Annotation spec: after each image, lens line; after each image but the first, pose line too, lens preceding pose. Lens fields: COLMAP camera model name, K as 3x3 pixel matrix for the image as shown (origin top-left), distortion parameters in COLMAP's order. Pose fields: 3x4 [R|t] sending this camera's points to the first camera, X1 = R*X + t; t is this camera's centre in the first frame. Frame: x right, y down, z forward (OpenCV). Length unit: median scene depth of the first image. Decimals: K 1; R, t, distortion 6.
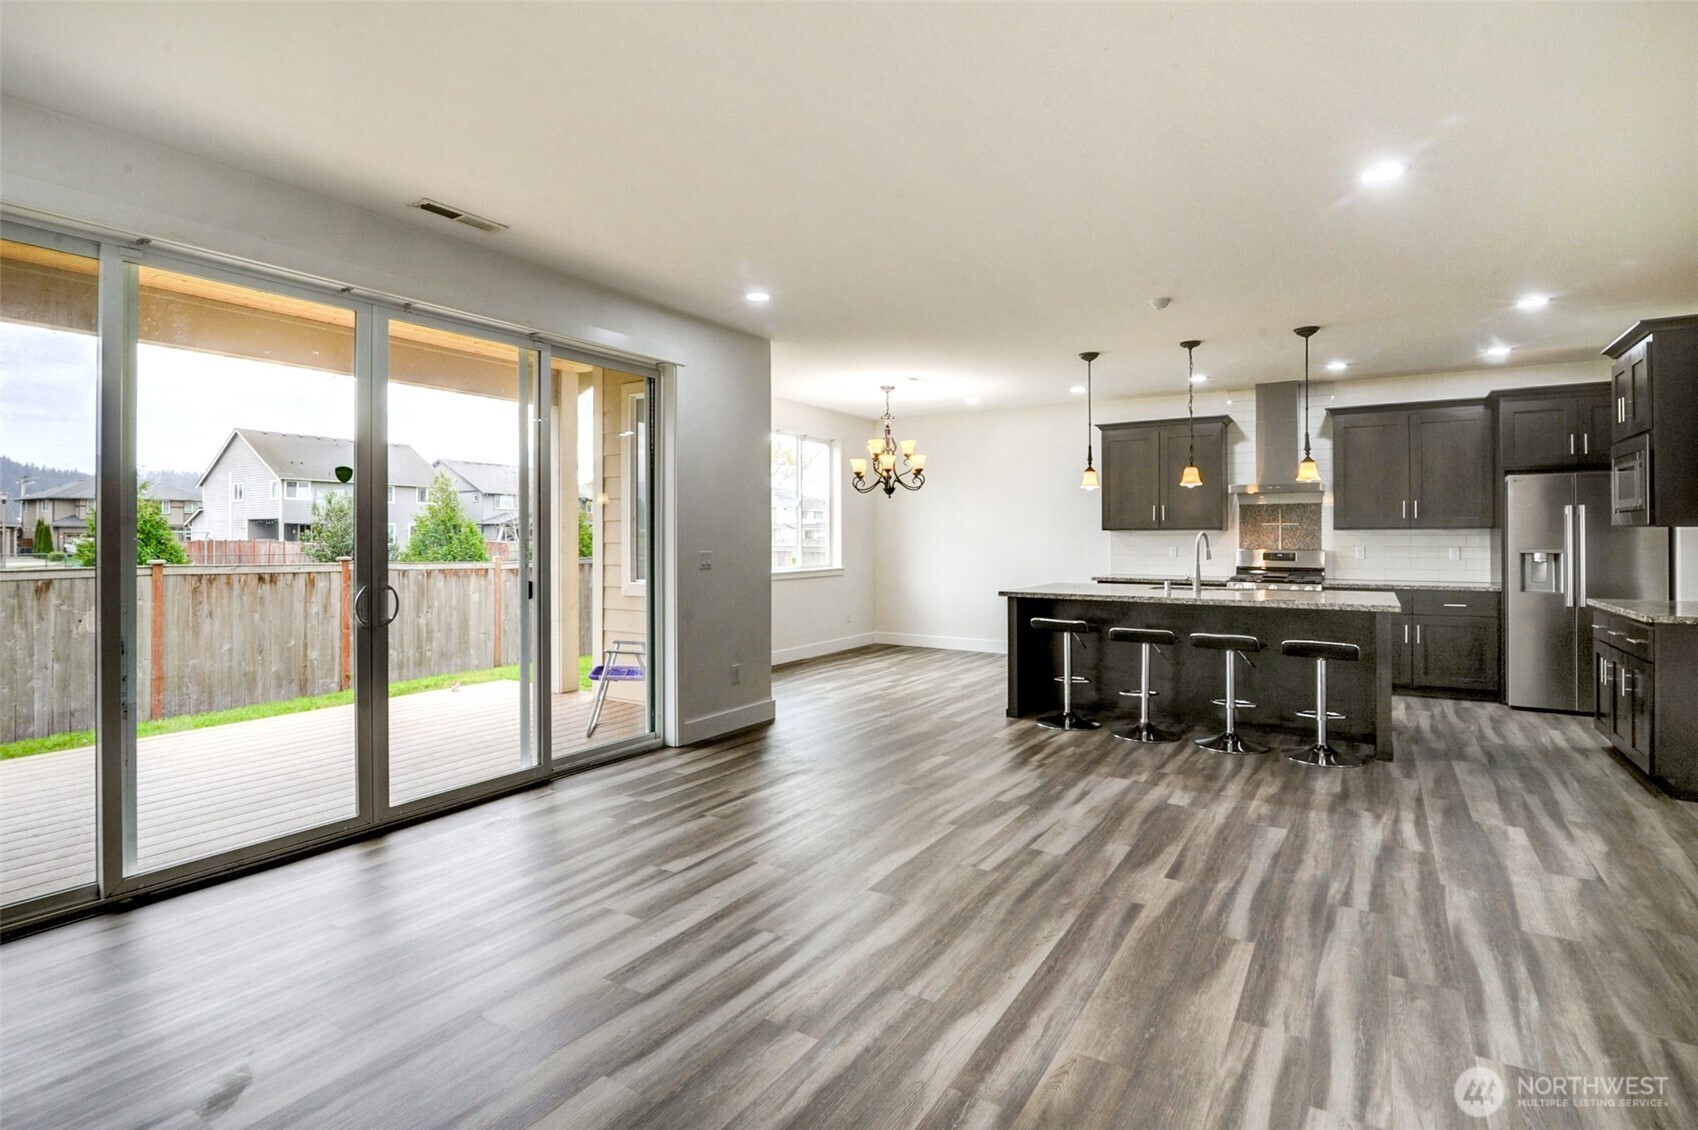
lens RADIAL K [[815.5, 0, 866.5], [0, 815.5, 536.4], [0, 0, 1]] dist [-0.016845, 0.000483]
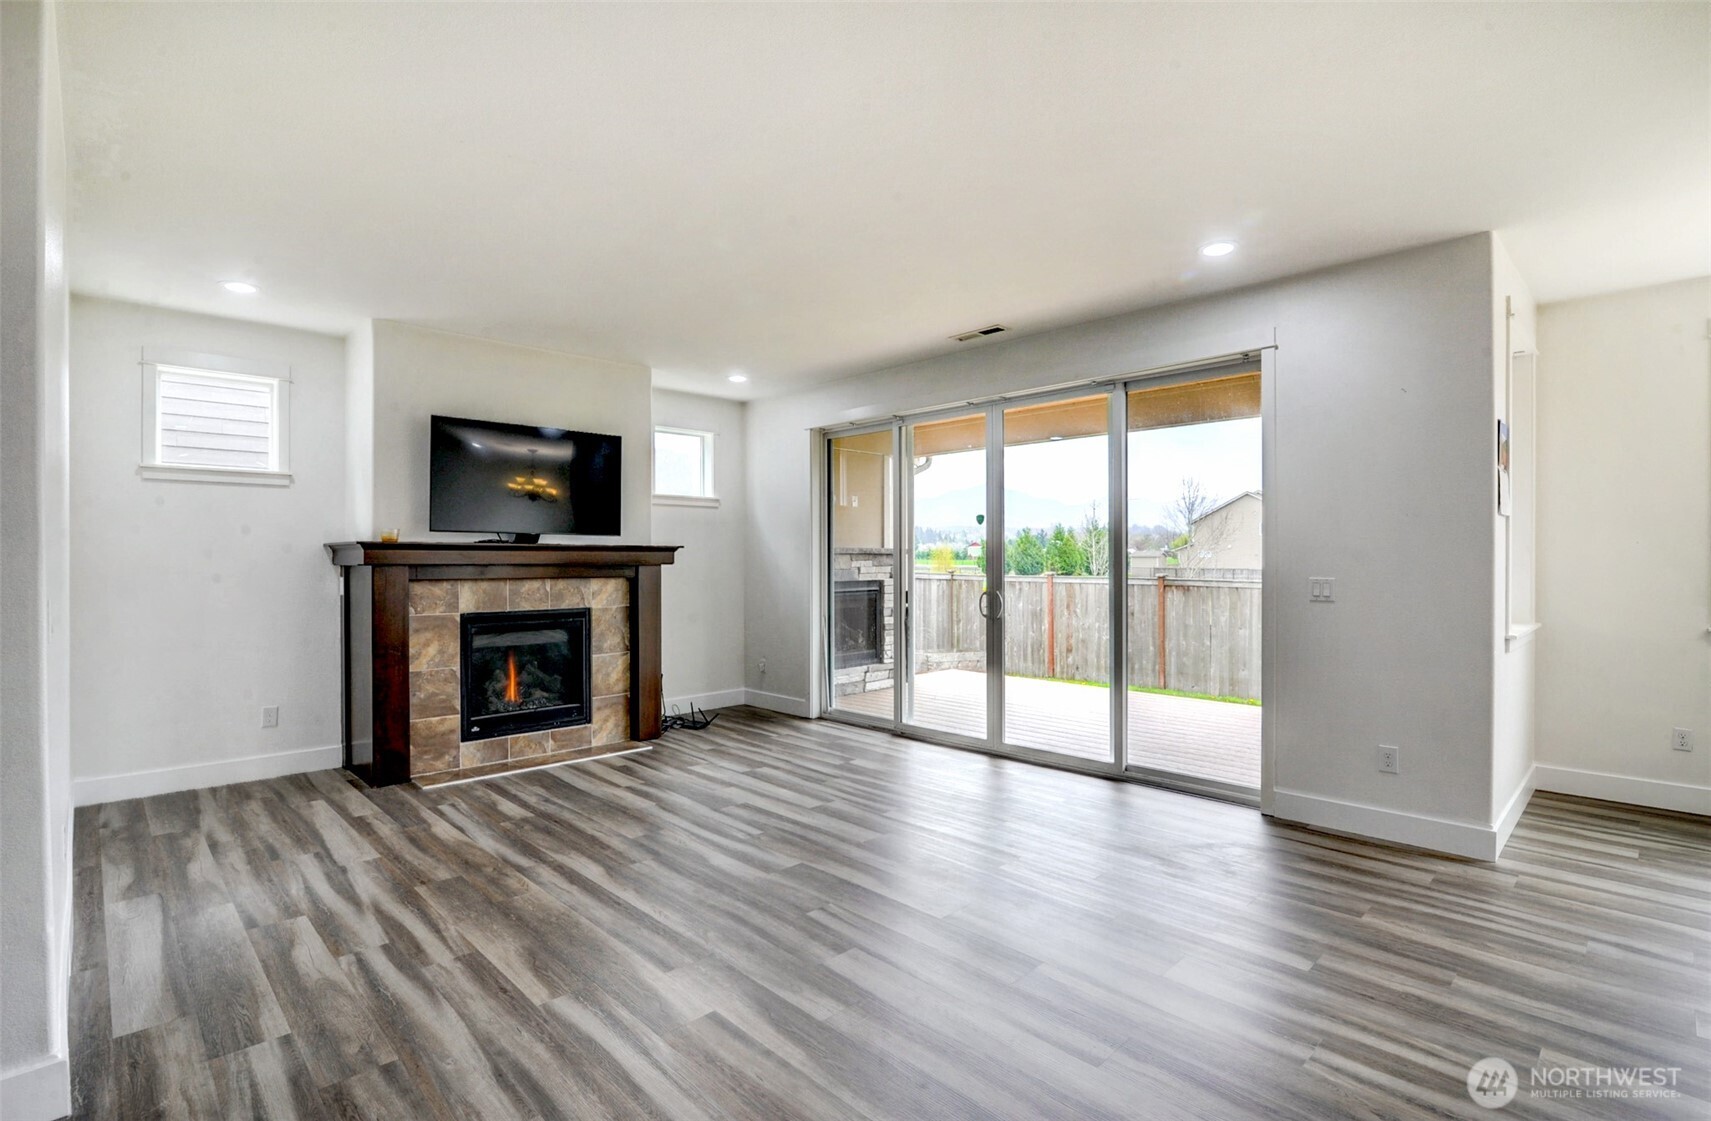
lens RADIAL K [[802.7, 0, 869.1], [0, 802.7, 560.7], [0, 0, 1]] dist [-0.015473, 0.000509]
pose [[-0.232109, 0.003683, -0.972683, 0.471987], [0.003018, 0.999991, 0.003066, -0.000724], [0.972685, -0.002224, -0.232118, 0.586595]]
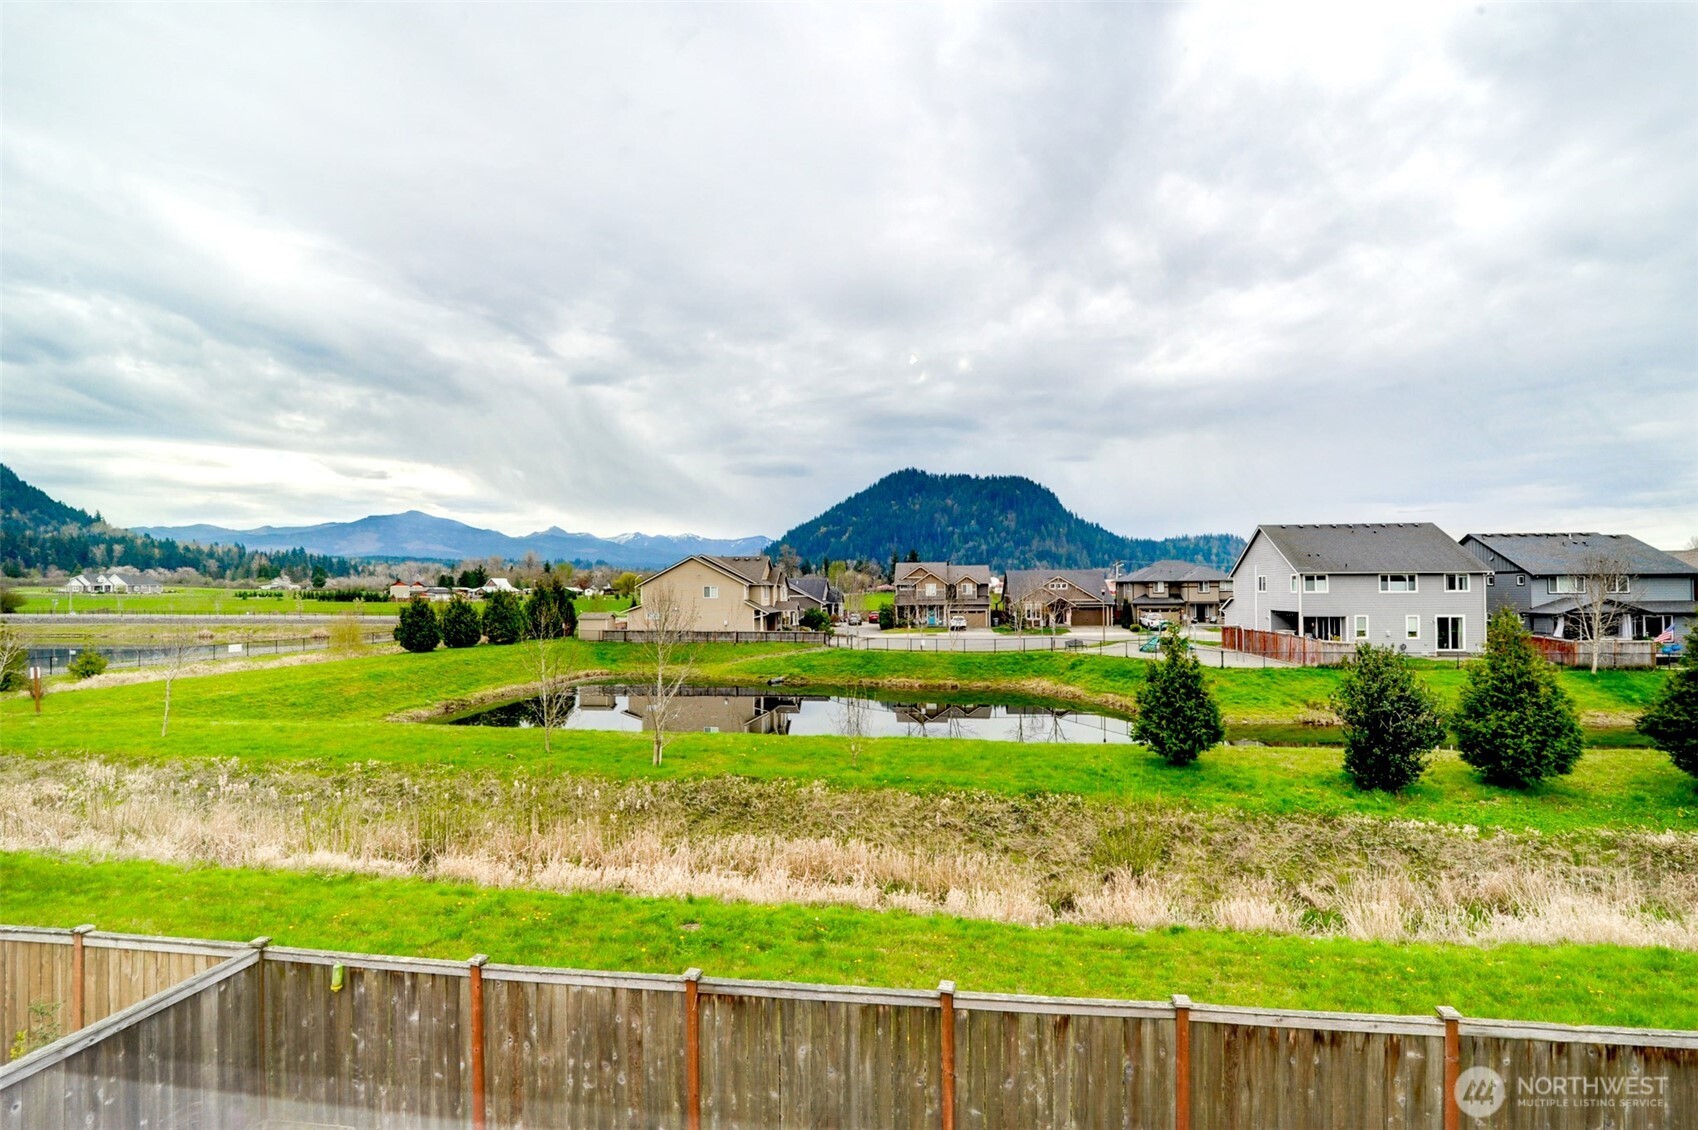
lens RADIAL K [[778.5, 0, 844.0], [0, 778.5, 580.6], [0, 0, 1]] dist [-0.019905, 0.001413]
pose [[0.404797, -0.011246, -0.914337, -0.492748], [0.005694, 0.999936, -0.009778, -0.443374], [0.914389, -0.001248, 0.404835, 0.592802]]
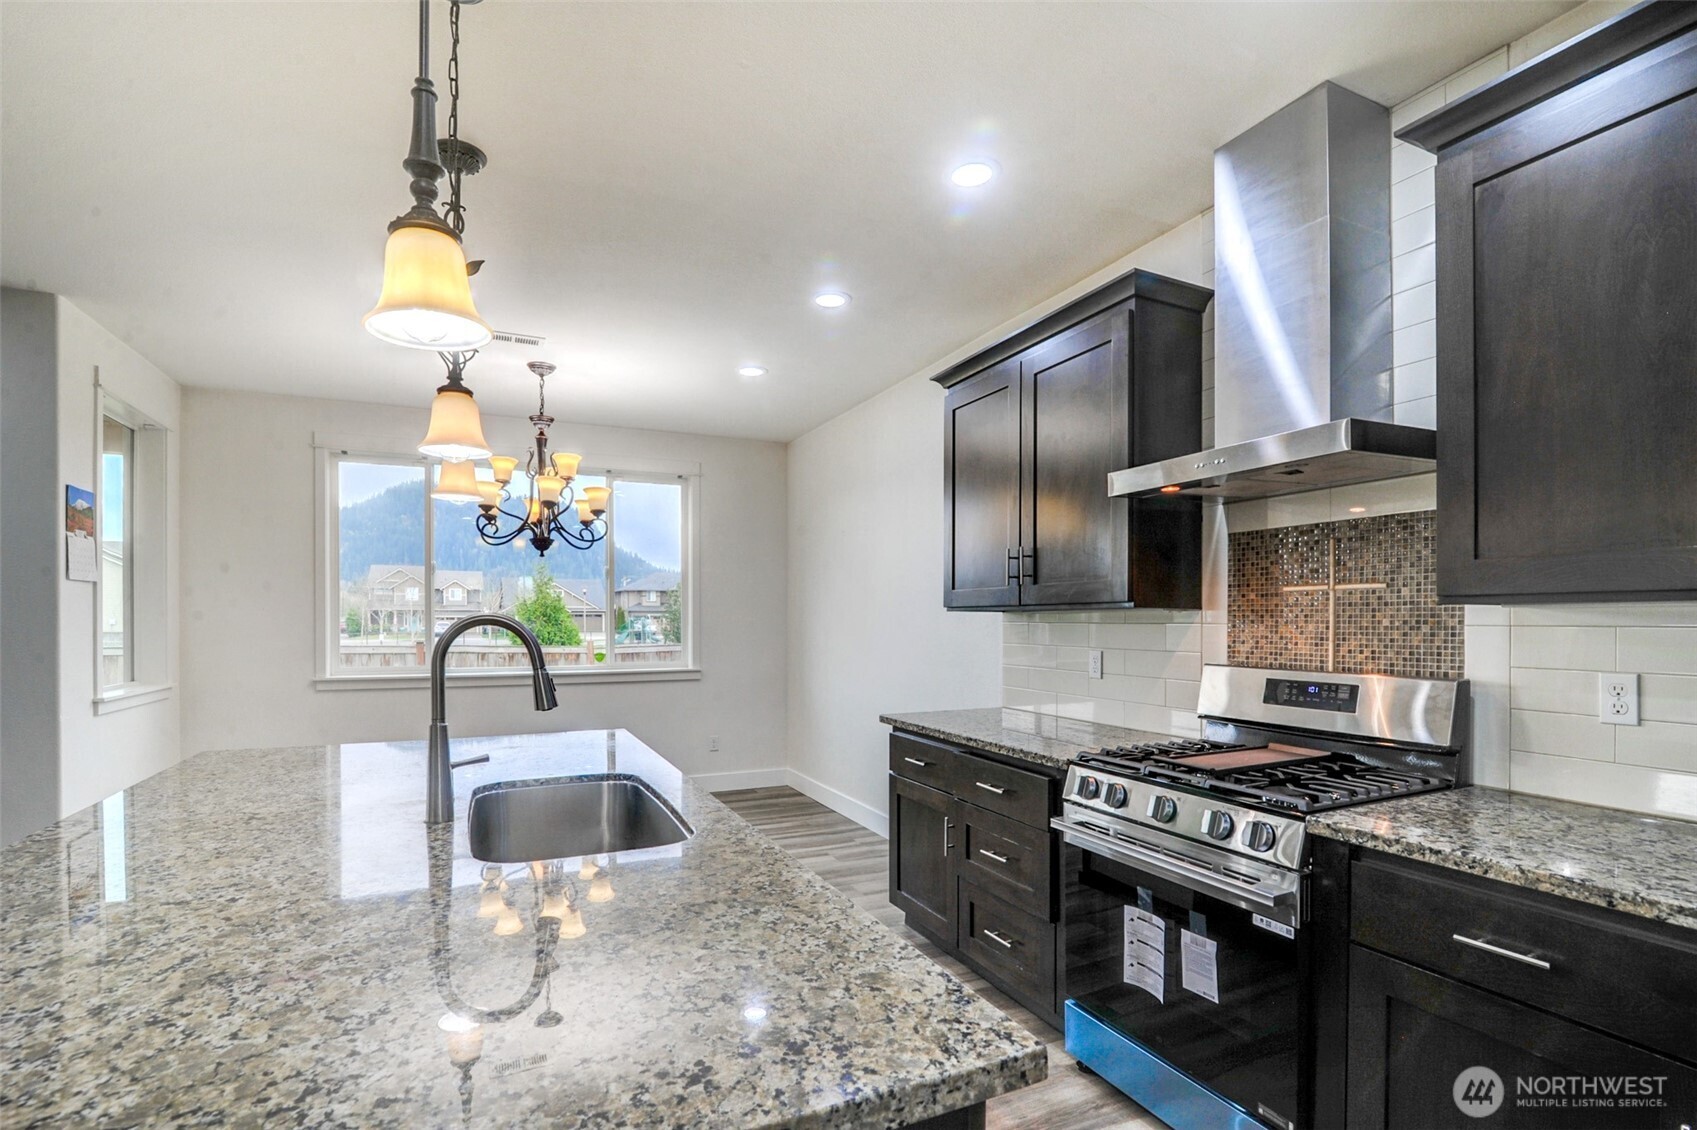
lens RADIAL K [[796.9, 0, 841.6], [0, 796.9, 623.9], [0, 0, 1]] dist [-0.020231, -0.000354]
pose [[0.832145, 0.004665, -0.554538, 0.575500], [-0.000766, 0.999973, 0.007264, -0.003609], [0.554557, -0.005620, 0.832127, 0.715912]]
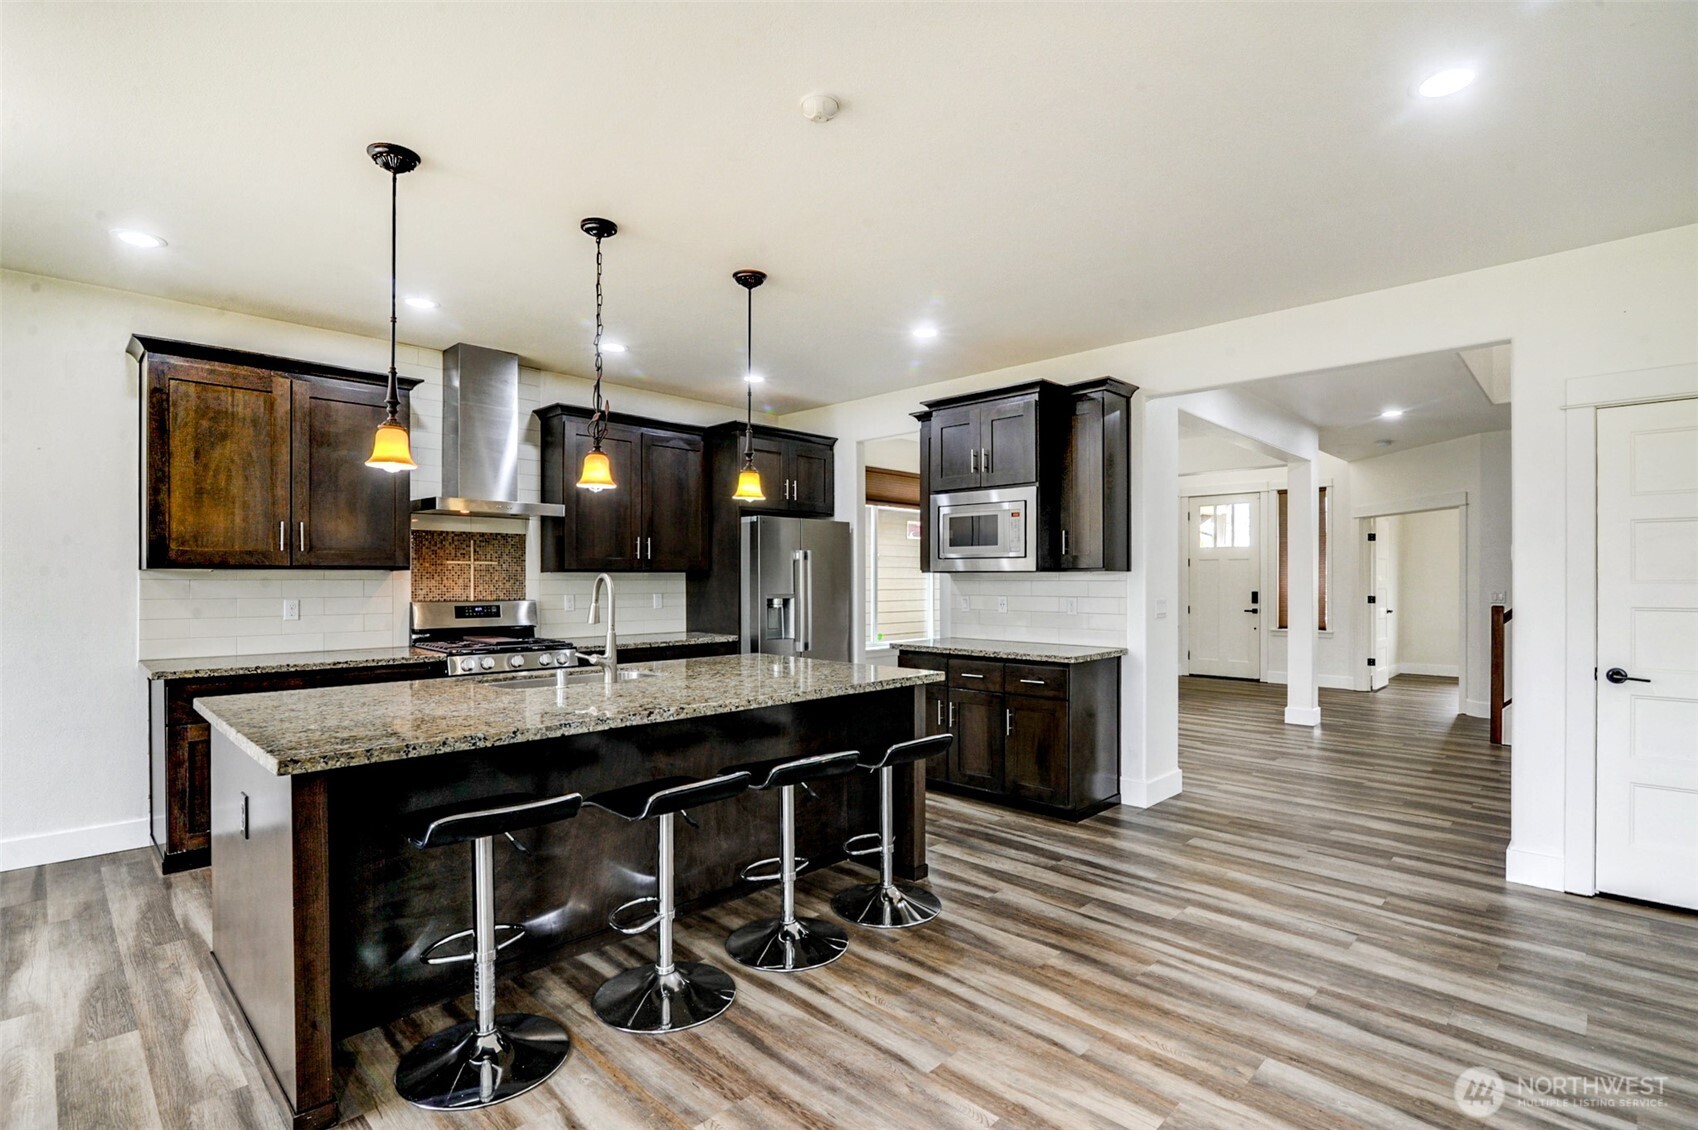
lens RADIAL K [[806.0, 0, 846.8], [0, 806.0, 580.7], [0, 0, 1]] dist [-0.017030, 0.000034]
pose [[0.214529, -0.001510, 0.976716, -0.075133], [-0.001470, 0.999997, 0.001869, -0.001949], [-0.976717, -0.001837, 0.214526, 0.616327]]
